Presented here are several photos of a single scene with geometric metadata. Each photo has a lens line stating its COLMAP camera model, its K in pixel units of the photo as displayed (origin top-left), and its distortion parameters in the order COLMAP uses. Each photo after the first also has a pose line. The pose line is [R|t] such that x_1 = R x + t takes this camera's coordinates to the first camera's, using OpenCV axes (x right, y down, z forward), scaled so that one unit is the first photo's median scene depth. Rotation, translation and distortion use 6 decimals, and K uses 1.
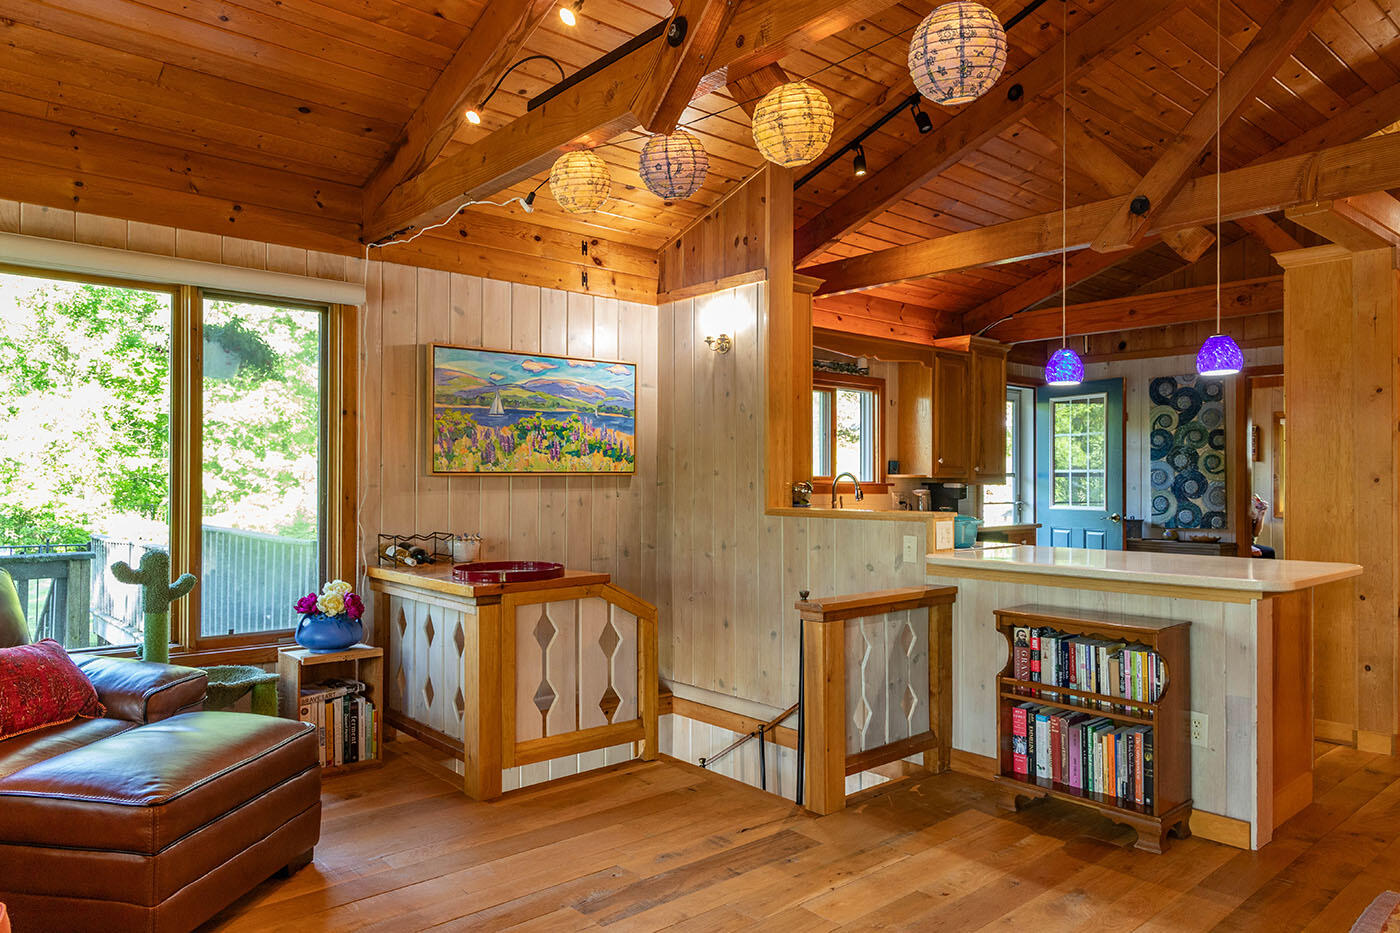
lens RADIAL K [[943.1, 0, 700.9], [0, 943.1, 470.0], [0, 0, 1]] dist [0.027223, -0.002631]
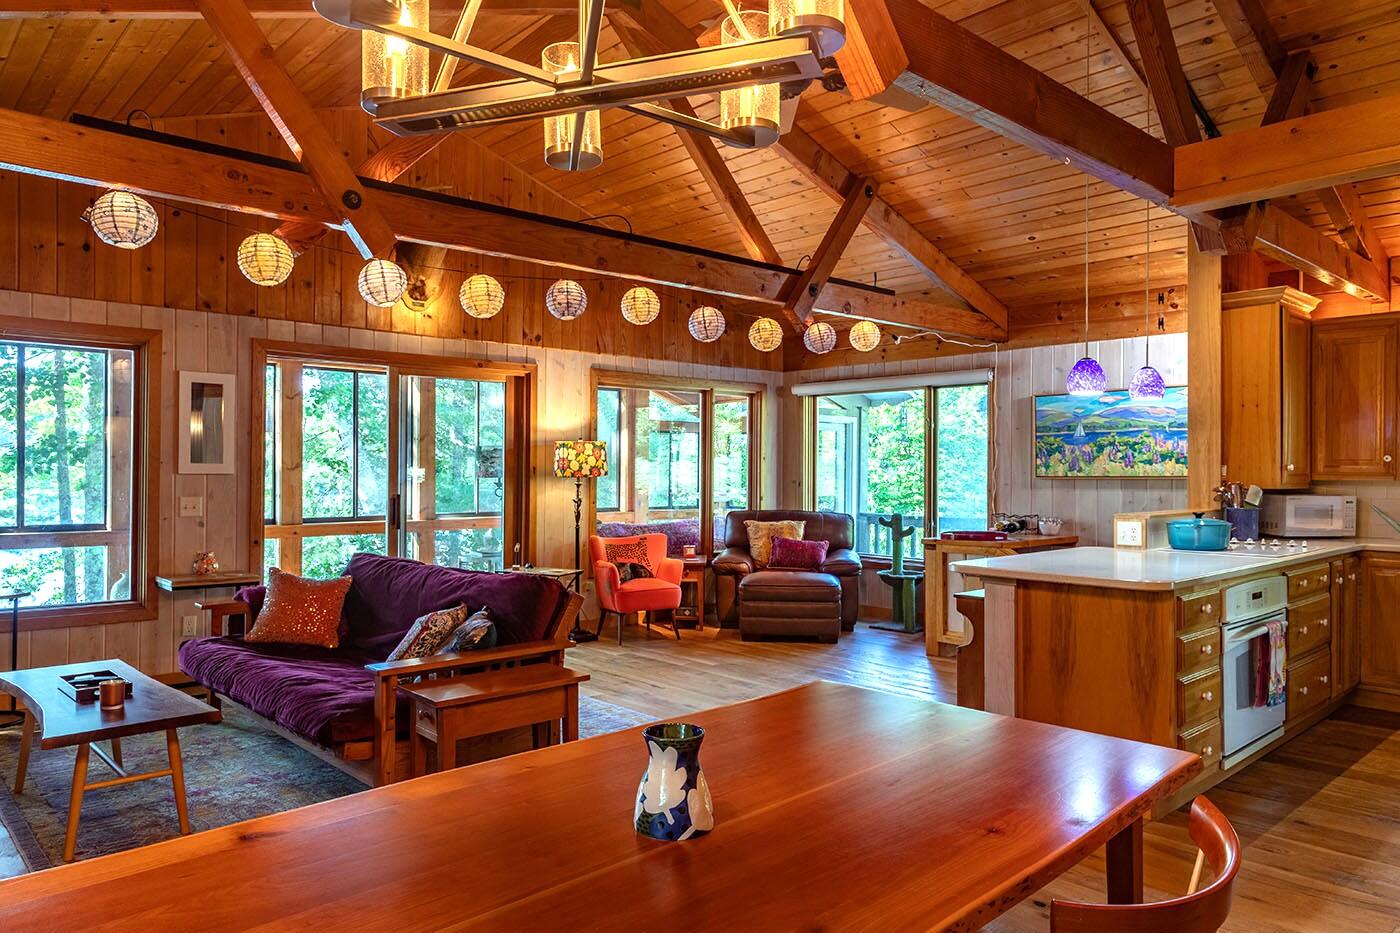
lens RADIAL K [[943.1, 0, 700.4], [0, 943.1, 466.4], [0, 0, 1]] dist [0.027223, -0.002631]
pose [[0.025690, -0.005448, -0.999655, 1.193522], [0.009950, 0.999937, -0.005193, -0.011289], [0.999620, -0.009813, 0.025743, 0.373778]]
